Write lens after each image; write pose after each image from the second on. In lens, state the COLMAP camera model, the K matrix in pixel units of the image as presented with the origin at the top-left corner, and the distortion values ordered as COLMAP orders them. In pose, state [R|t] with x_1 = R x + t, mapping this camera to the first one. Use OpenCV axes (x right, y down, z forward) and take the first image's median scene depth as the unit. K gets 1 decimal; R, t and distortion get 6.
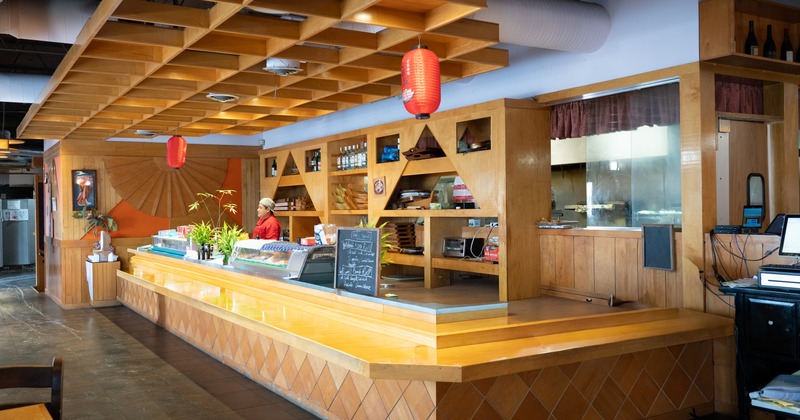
lens RADIAL K [[693.5, 0, 400.1], [0, 693.5, 202.0], [0, 0, 1]] dist [0.000547, 0.000429]
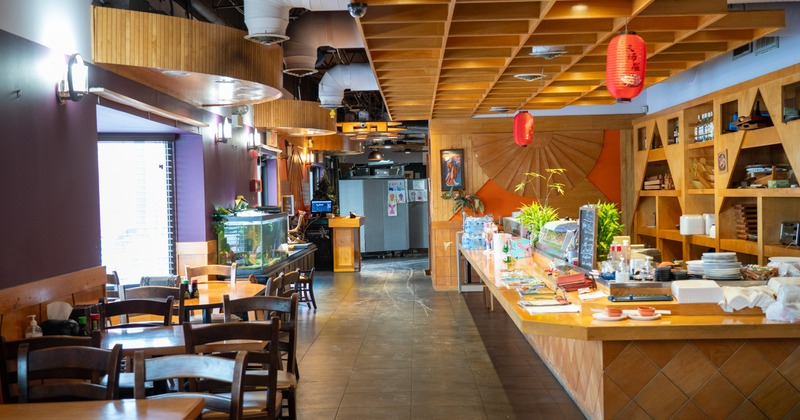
lens RADIAL K [[925.6, 0, 400.0], [0, 925.6, 210.0], [0, 0, 1]] dist [0.004404, 0.004234]
pose [[0.839007, 0.004707, -0.544101, 0.221613], [0.014894, 0.999389, 0.031612, -0.003809], [0.543917, -0.034627, 0.838424, -0.152100]]
